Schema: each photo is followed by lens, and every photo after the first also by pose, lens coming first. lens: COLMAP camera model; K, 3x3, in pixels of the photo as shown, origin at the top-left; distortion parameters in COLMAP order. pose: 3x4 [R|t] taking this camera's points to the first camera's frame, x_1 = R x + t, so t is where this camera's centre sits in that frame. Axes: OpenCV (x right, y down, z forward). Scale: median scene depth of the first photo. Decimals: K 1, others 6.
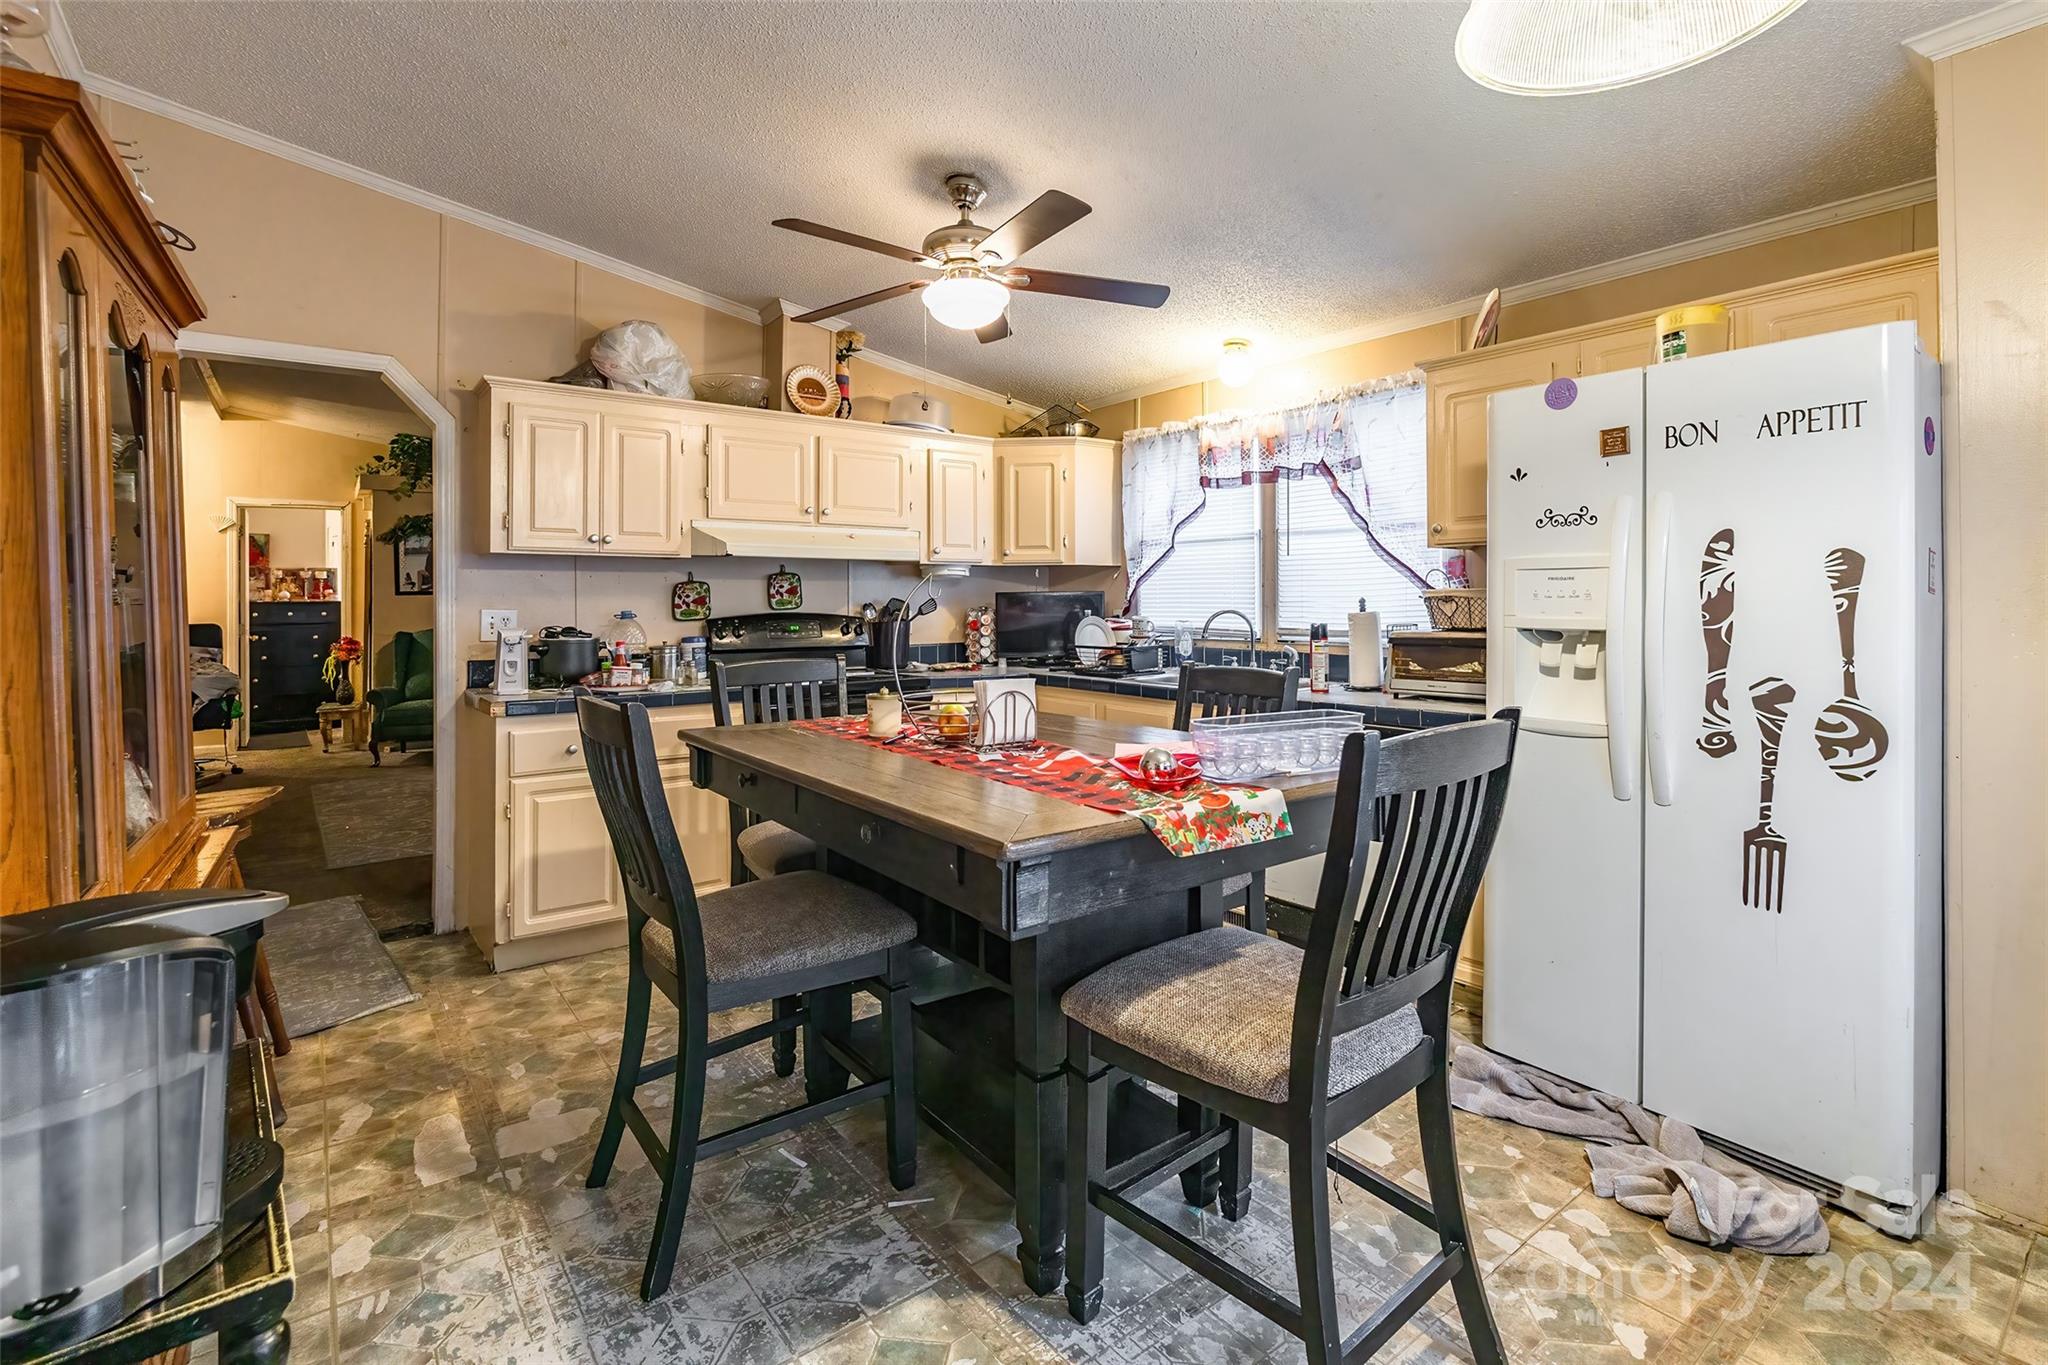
lens RADIAL K [[965.6, 0, 1026.3], [0, 965.6, 610.3], [0, 0, 1]] dist [-0.011646, 0.000173]
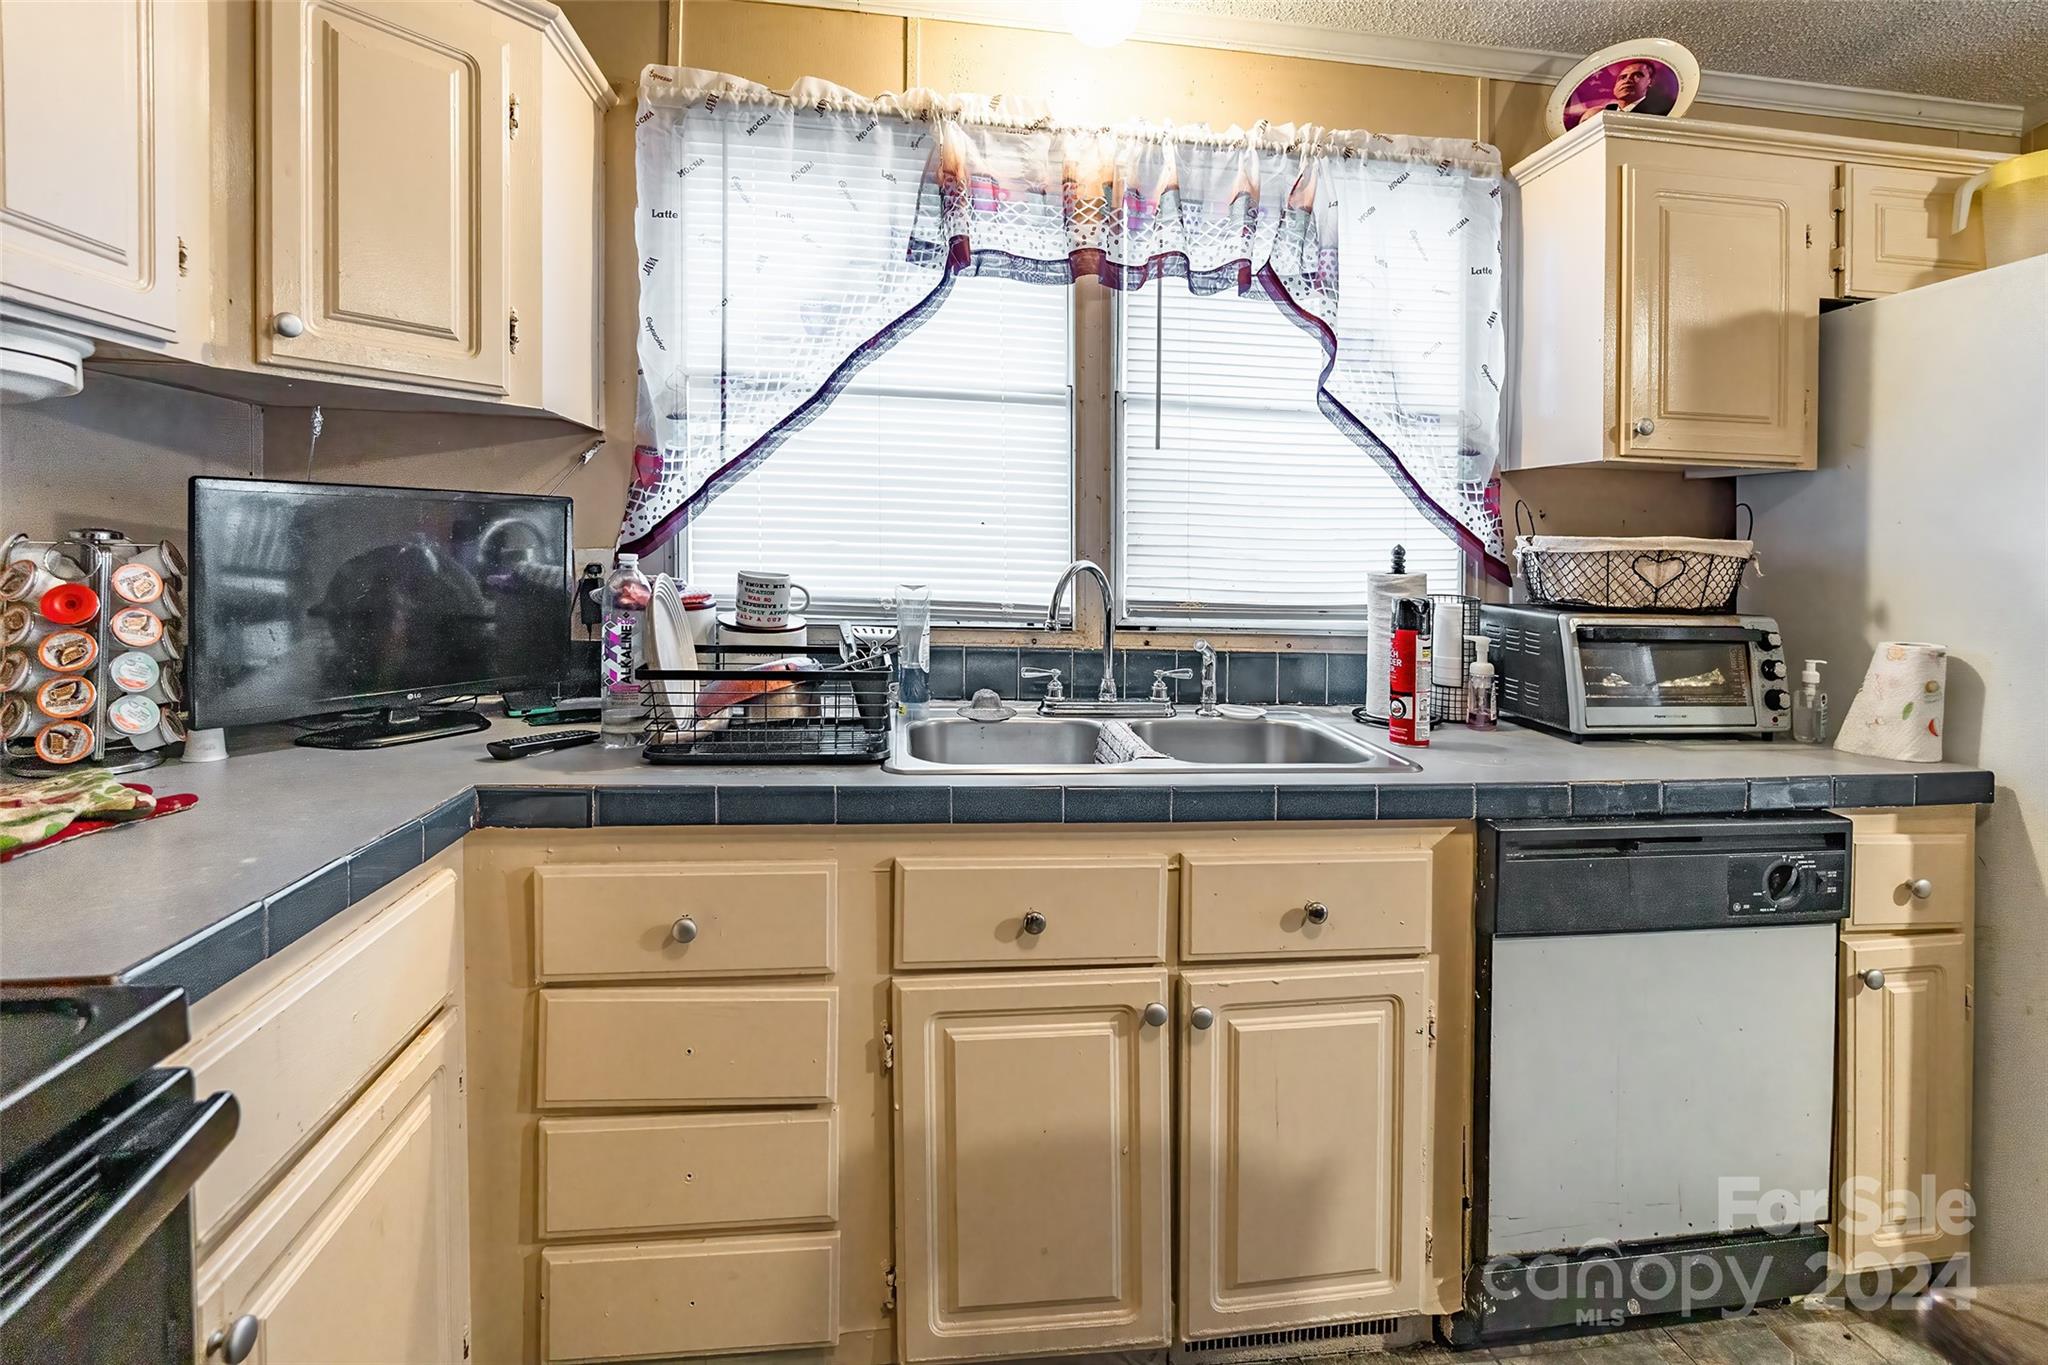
lens RADIAL K [[962.2, 0, 1023.0], [0, 962.2, 556.2], [0, 0, 1]] dist [-0.013392, -0.000057]
pose [[0.479893, 0.006162, 0.877306, -0.175853], [-0.024000, 0.999693, 0.006107, -0.004627], [-0.876999, -0.023985, 0.479893, 0.822647]]
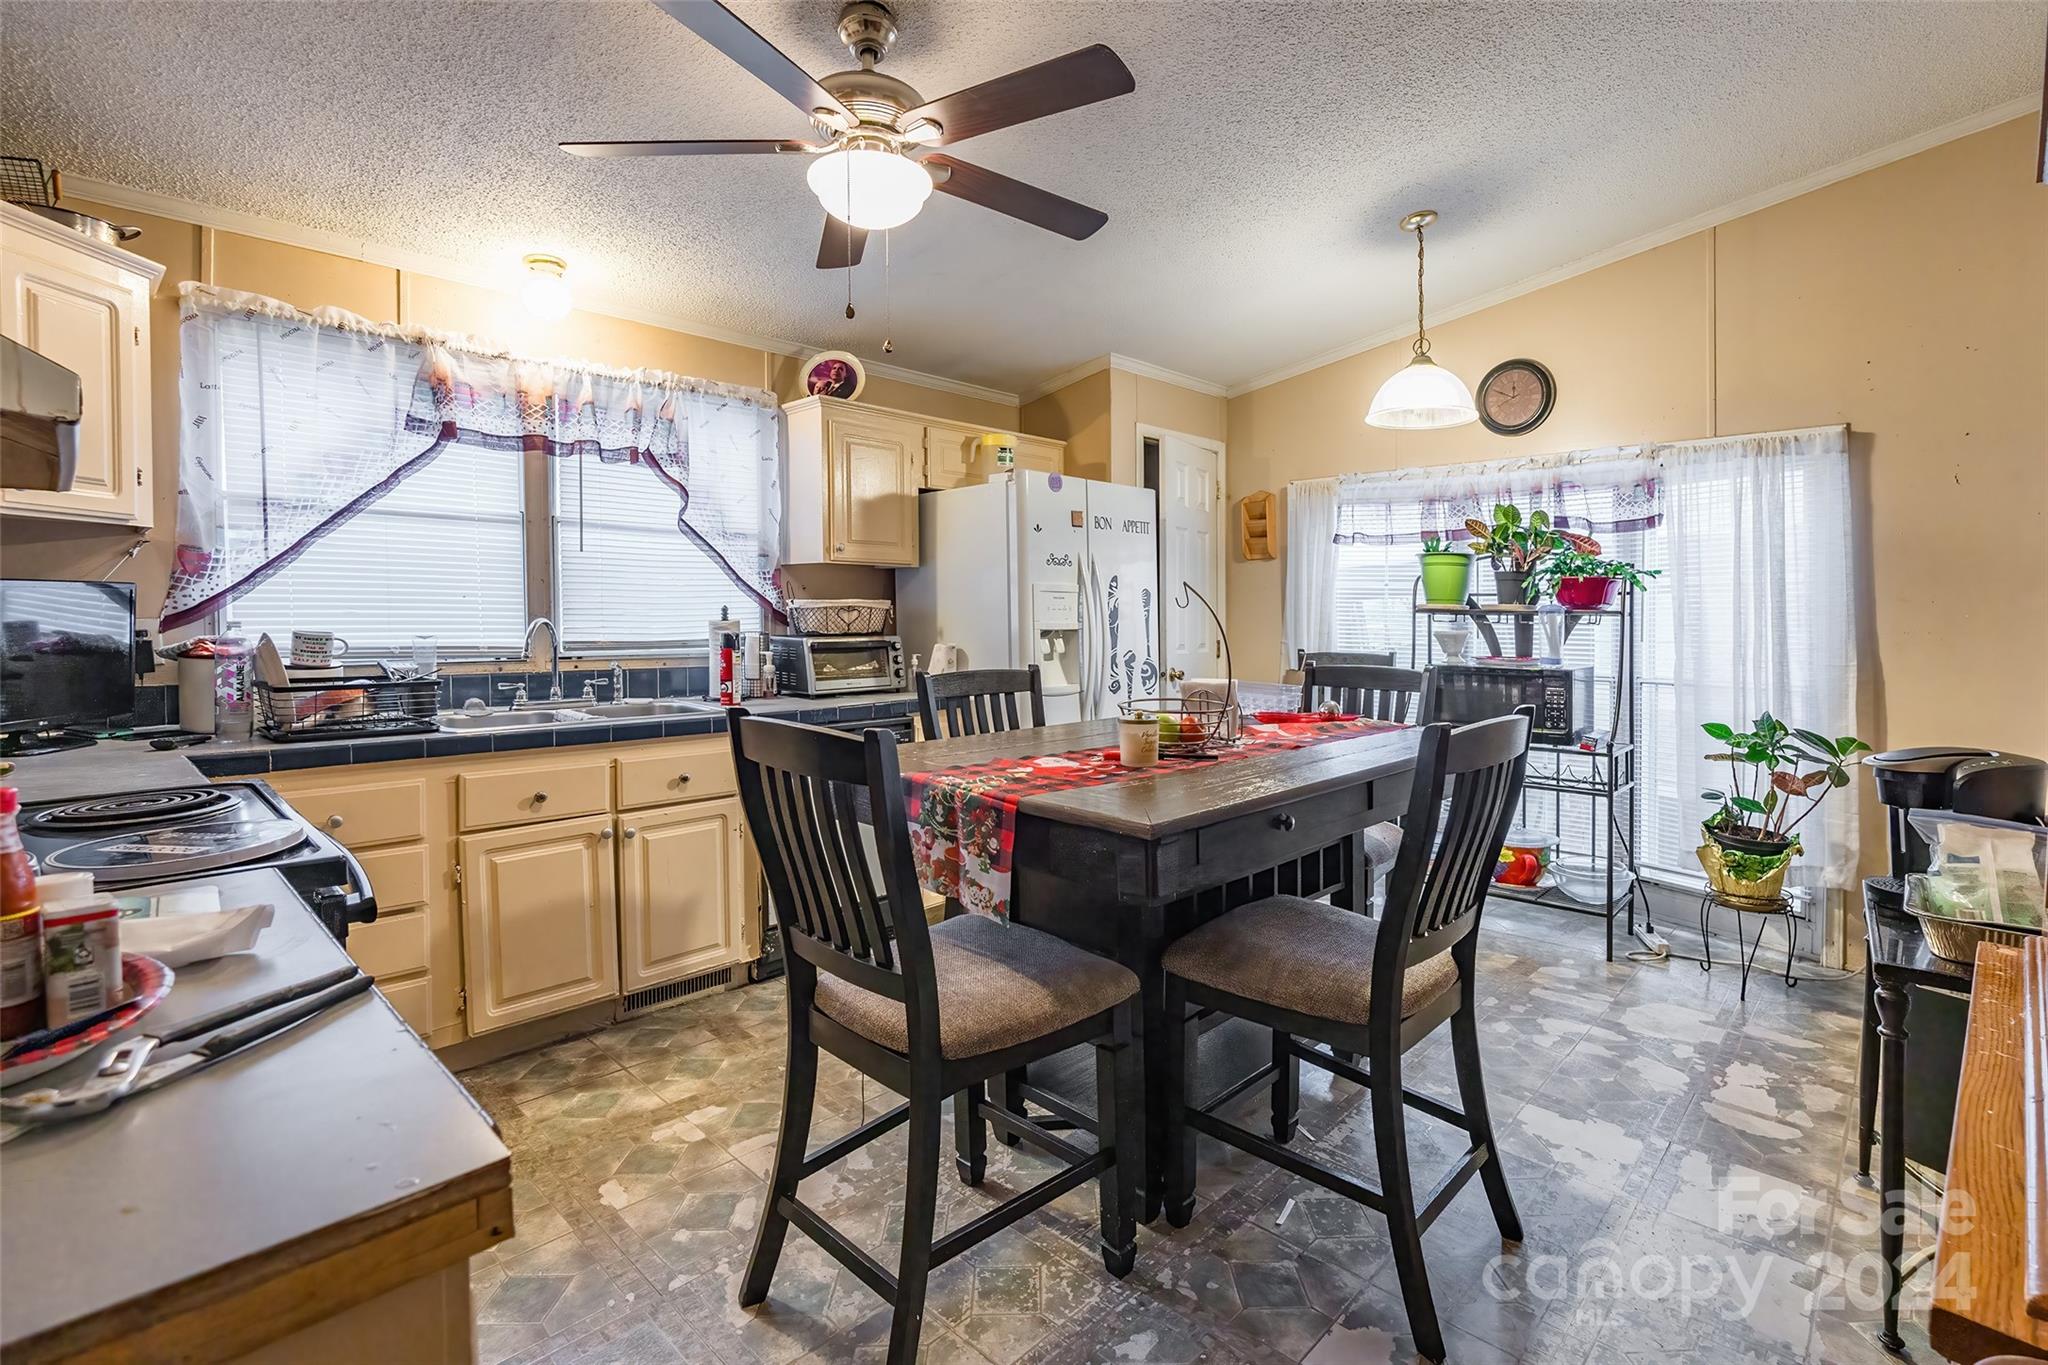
lens RADIAL K [[954.8, 0, 1079.2], [0, 954.8, 606.6], [0, 0, 1]] dist [-0.012828, 0.000455]
pose [[-0.192655, 0.009164, 0.981224, -0.588180], [0.001462, 0.999958, -0.009051, -0.002365], [-0.981265, -0.000309, -0.192660, 0.738370]]
